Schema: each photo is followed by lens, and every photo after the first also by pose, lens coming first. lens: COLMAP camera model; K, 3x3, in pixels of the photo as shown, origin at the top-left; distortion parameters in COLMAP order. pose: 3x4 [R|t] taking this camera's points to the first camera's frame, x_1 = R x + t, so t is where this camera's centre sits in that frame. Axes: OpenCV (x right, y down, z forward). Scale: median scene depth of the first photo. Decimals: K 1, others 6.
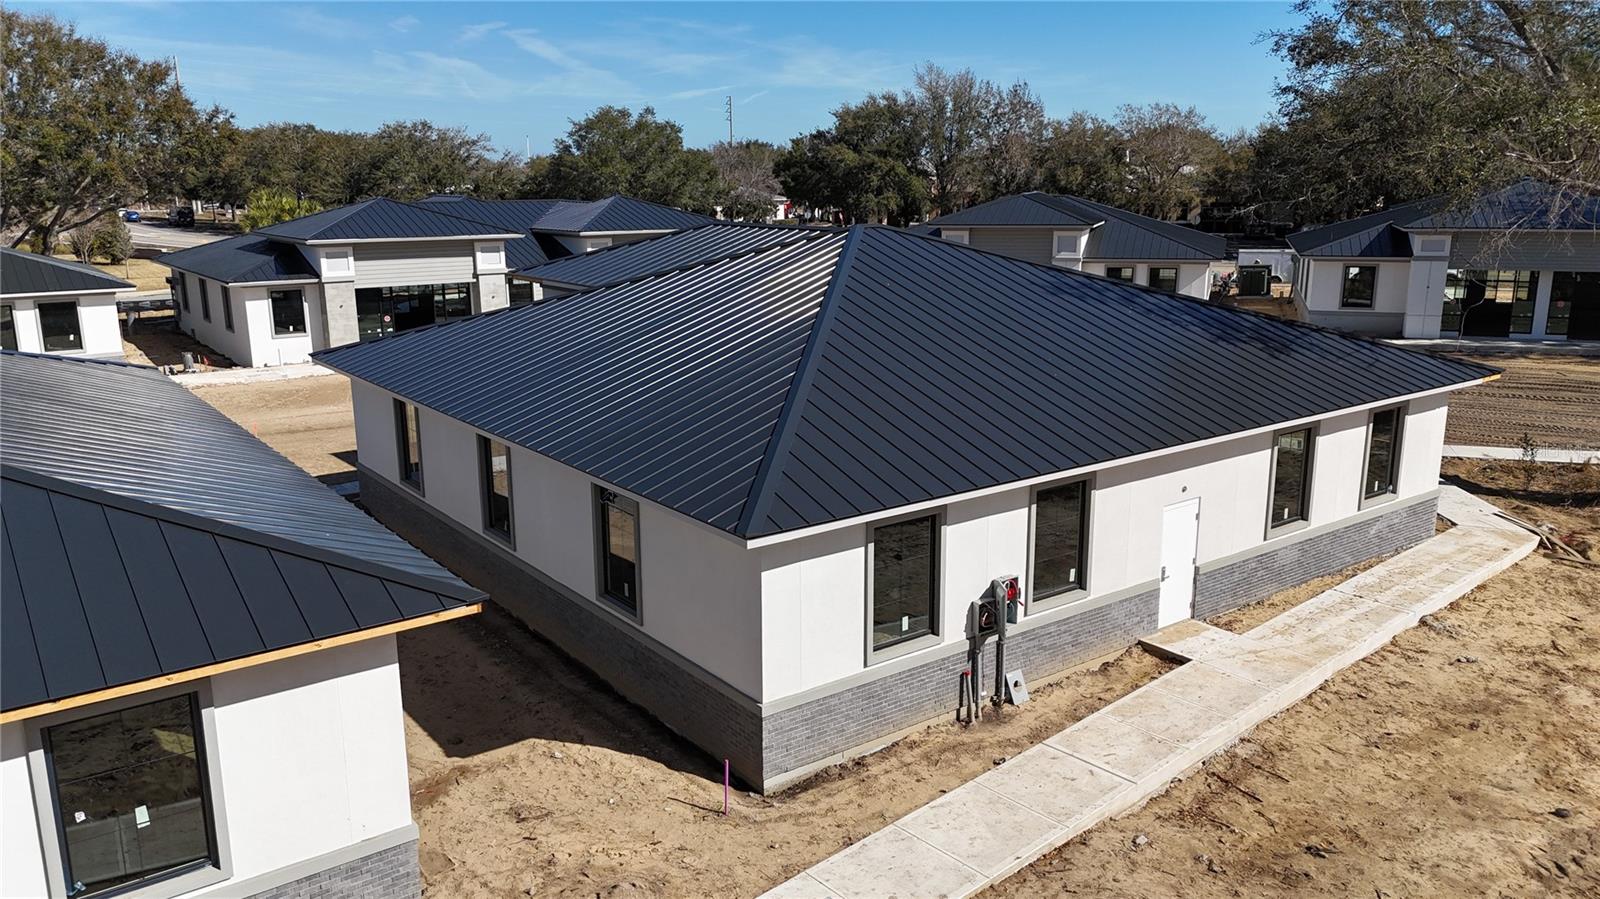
lens RADIAL K [[1175.8, 0, 800.0], [0, 1175.8, 449.5], [0, 0, 1]] dist [0.030232, -0.011582]
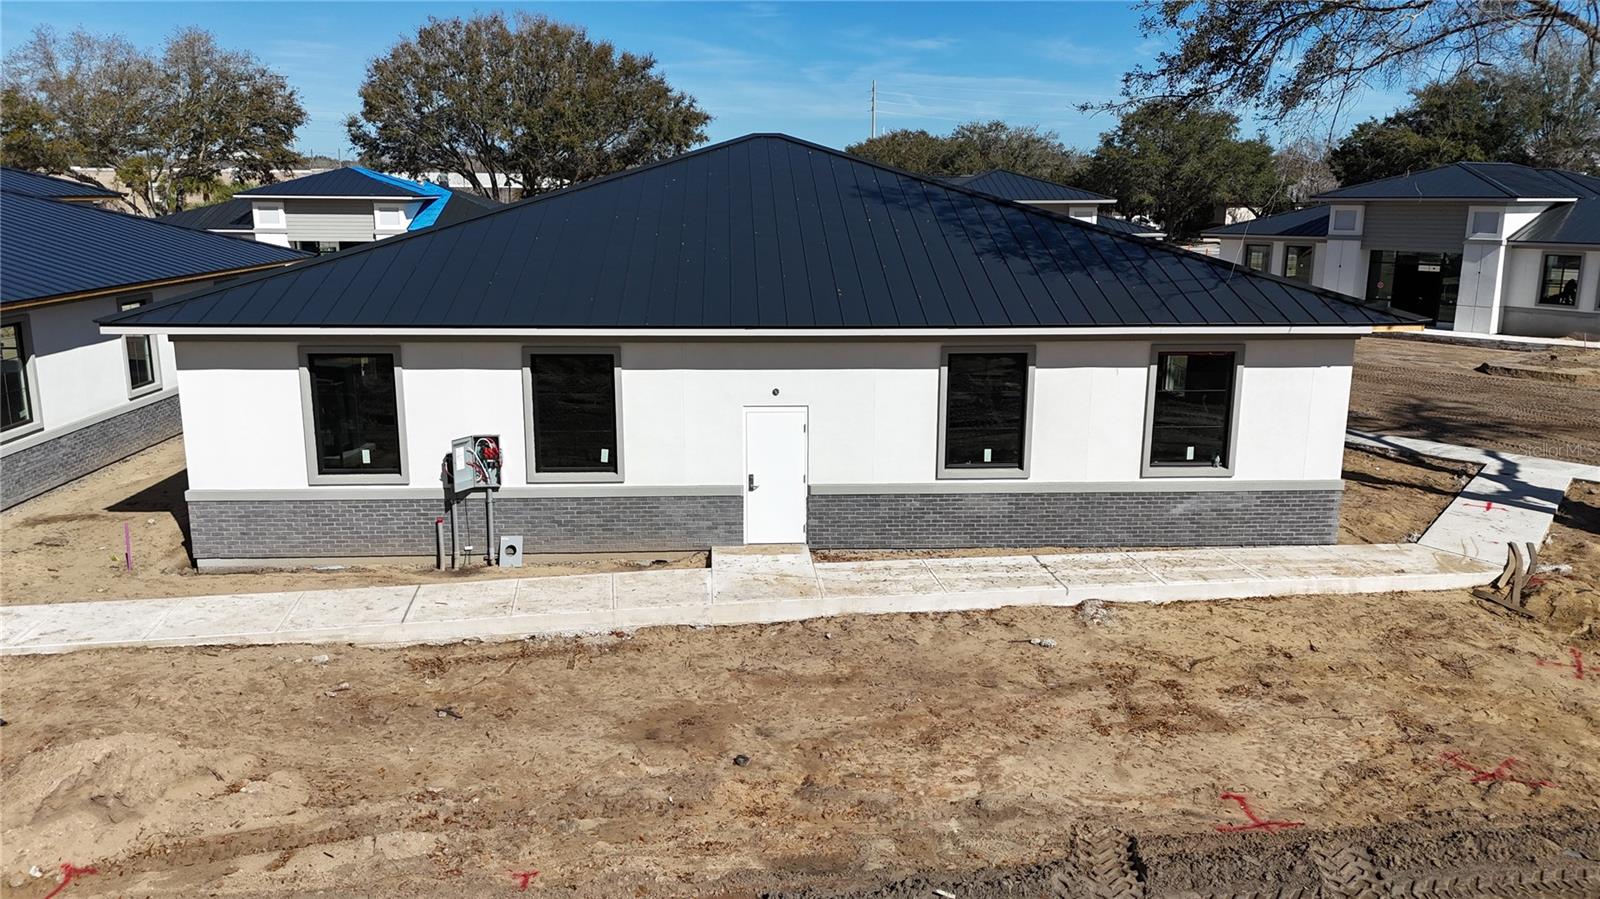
lens RADIAL K [[1167.5, 0, 800.0], [0, 1167.5, 449.5], [0, 0, 1]] dist [0.072186, -0.002710]
pose [[0.842478, 0.127913, -0.523325, 0.742038], [-0.134478, 0.990585, 0.025633, 0.047159], [0.521677, 0.048781, 0.851747, 0.224604]]
